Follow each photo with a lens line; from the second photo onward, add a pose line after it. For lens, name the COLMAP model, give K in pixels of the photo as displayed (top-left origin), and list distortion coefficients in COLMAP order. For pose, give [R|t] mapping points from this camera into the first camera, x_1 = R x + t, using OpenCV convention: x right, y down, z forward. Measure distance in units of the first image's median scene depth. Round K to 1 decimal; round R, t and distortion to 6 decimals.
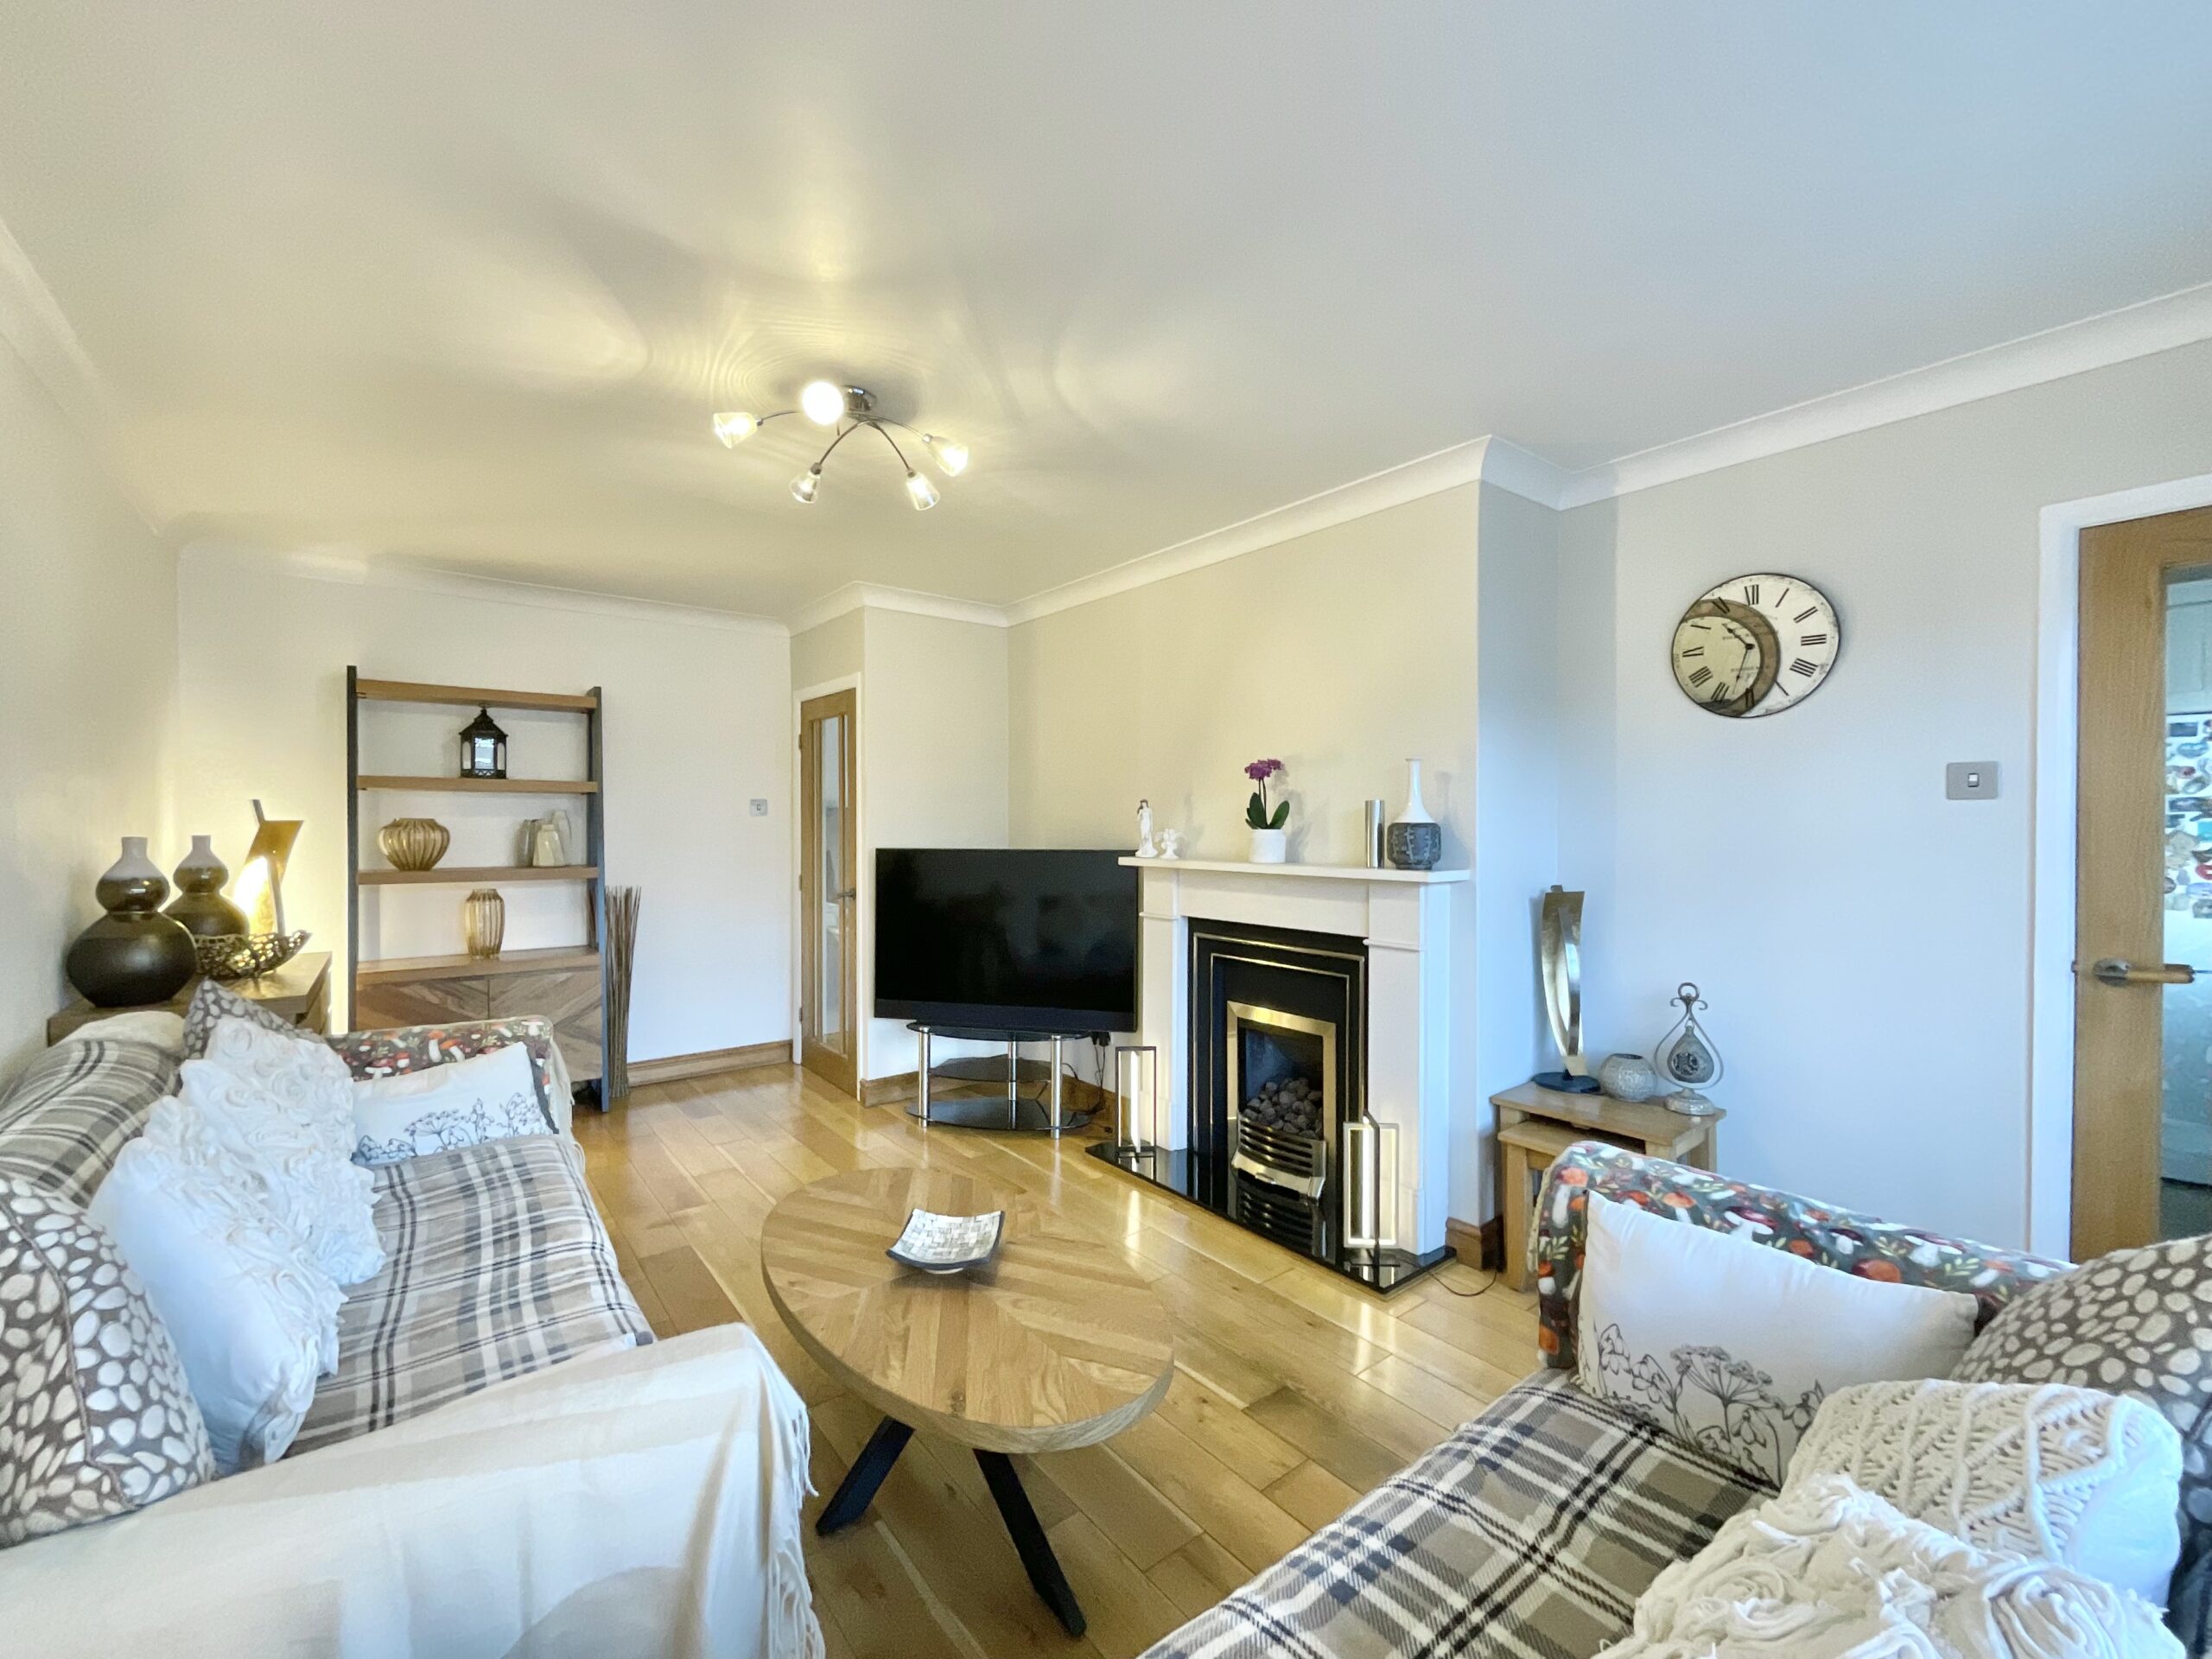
lens RADIAL K [[914.1, 0, 1095.2], [0, 914.1, 827.4], [0, 0, 1]] dist [0.000639, 0.000272]
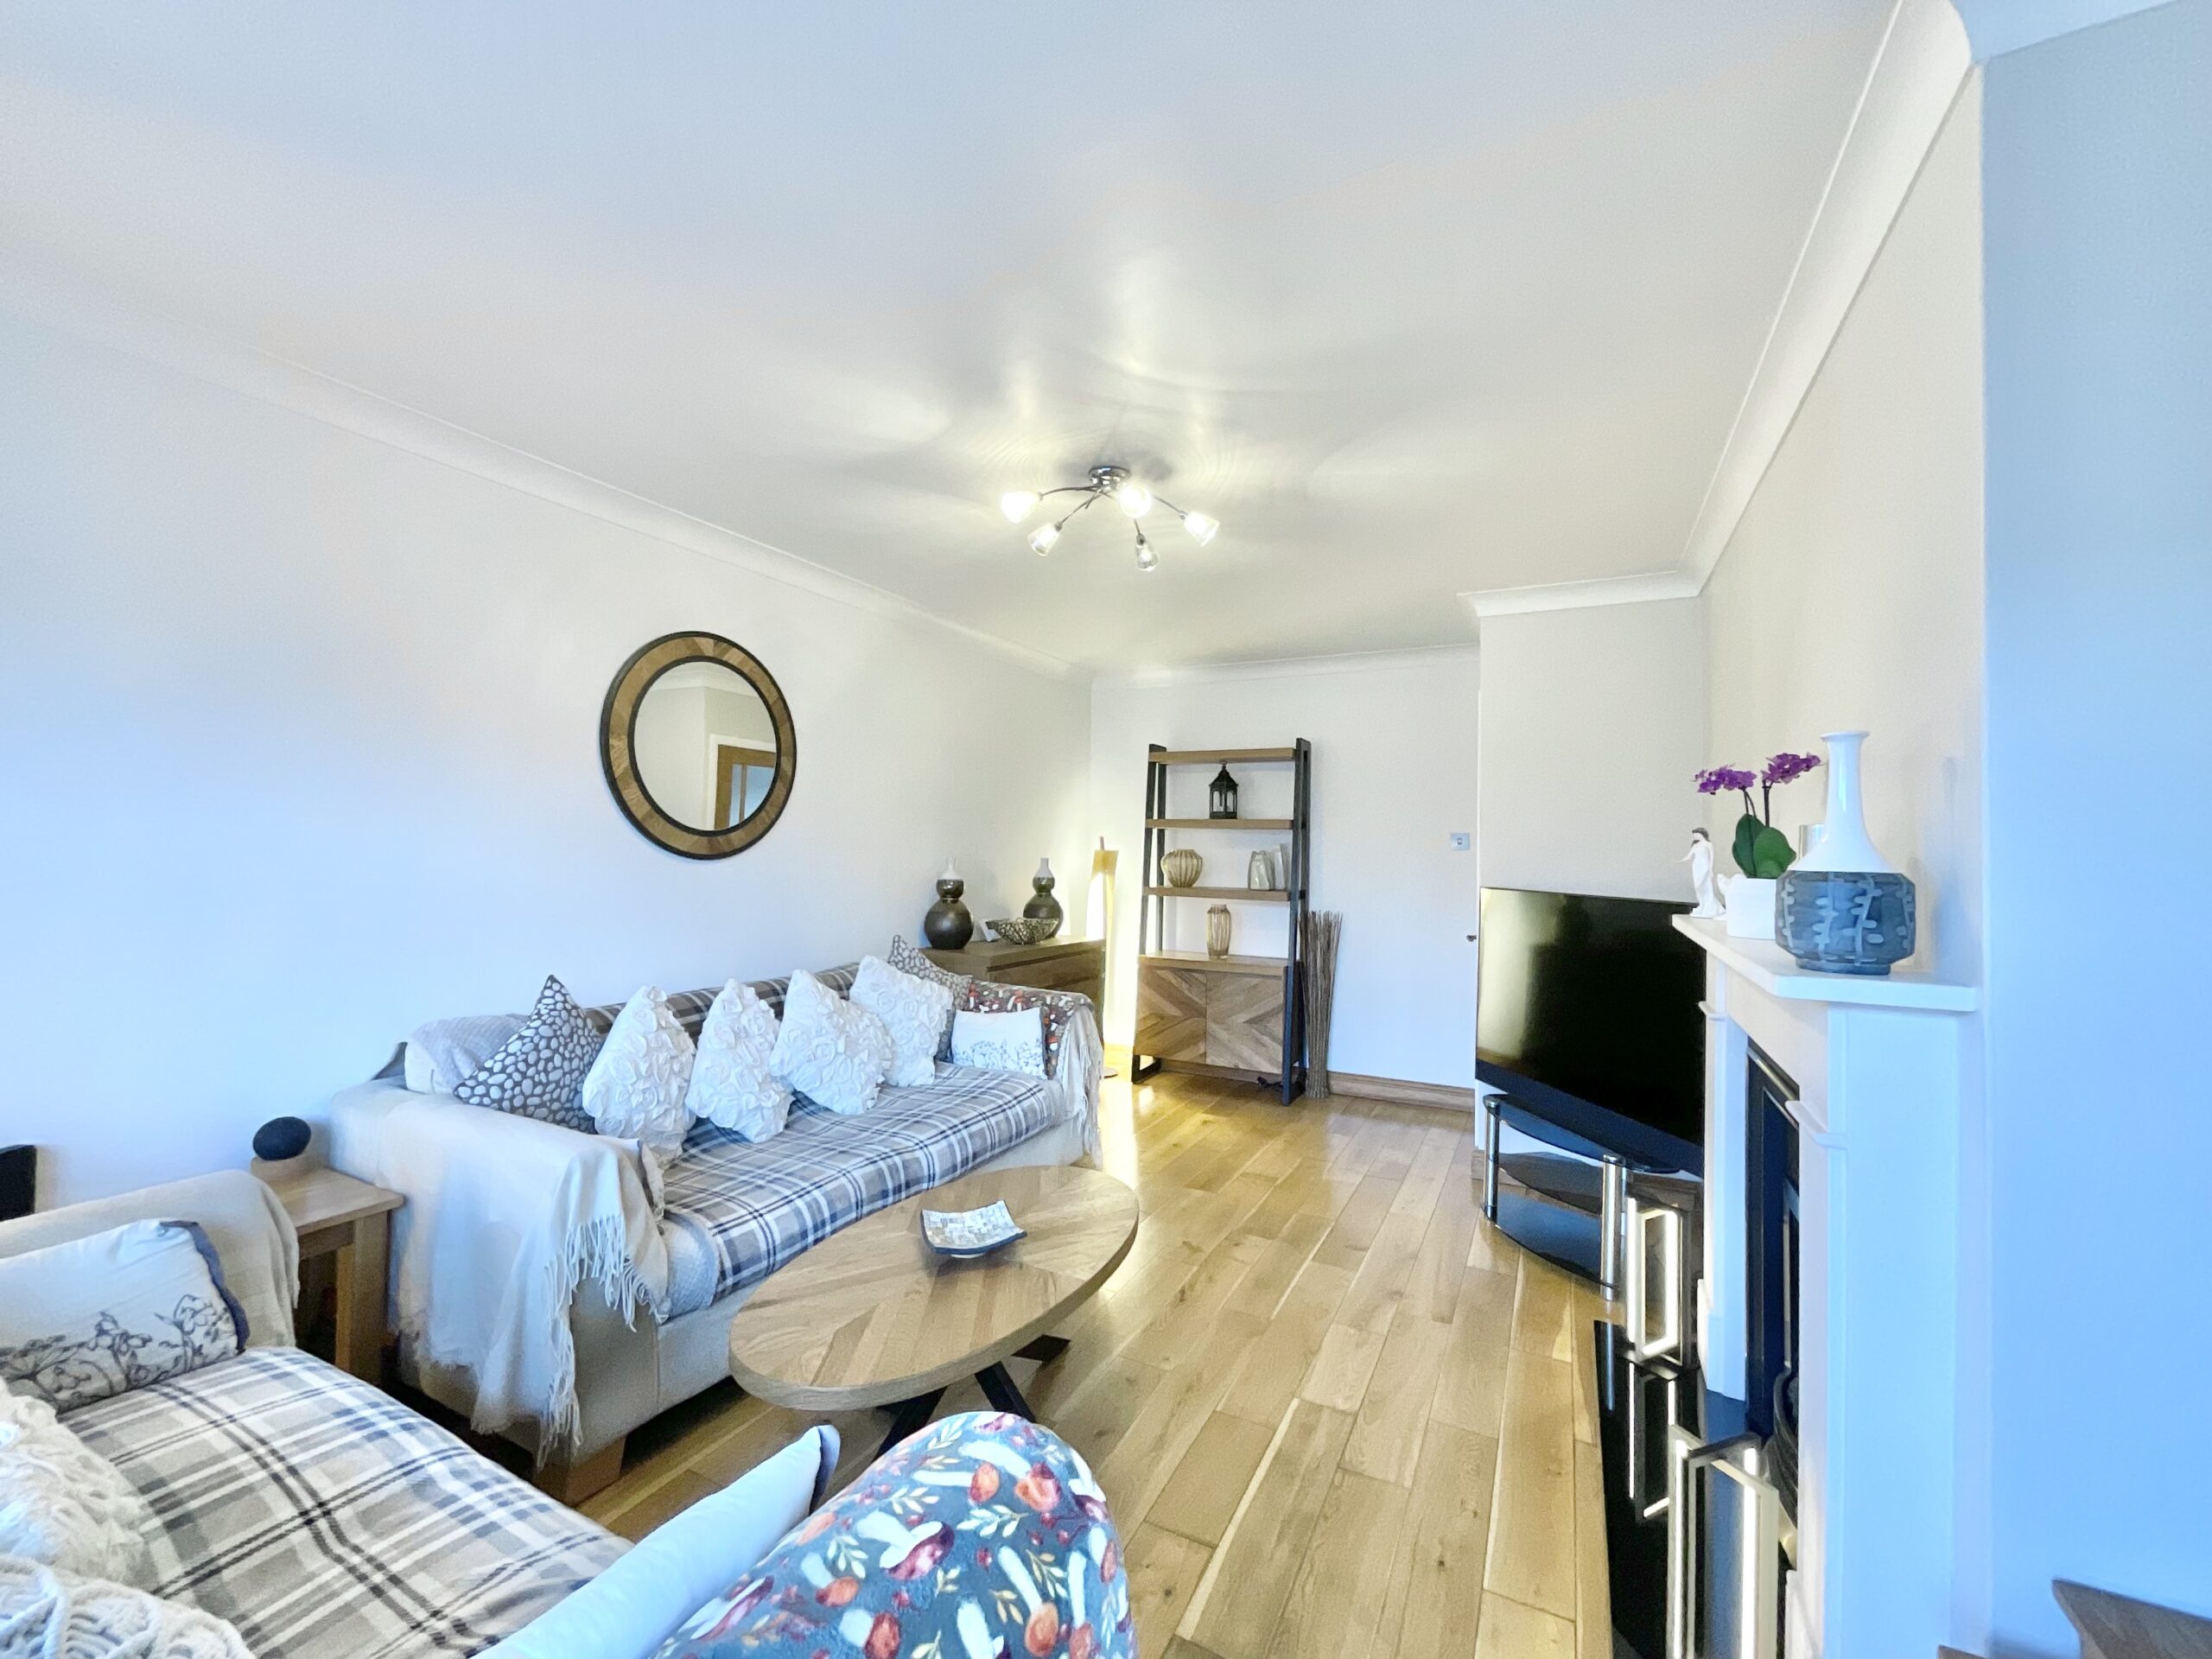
lens RADIAL K [[903.7, 0, 1106.0], [0, 903.7, 829.5], [0, 0, 1]] dist [-0.000227, -0.008038]
pose [[0.416960, -0.013089, -0.908831, 0.489199], [-0.020679, 0.999501, -0.023883, -0.005520], [0.908690, 0.028752, 0.416481, 0.366093]]
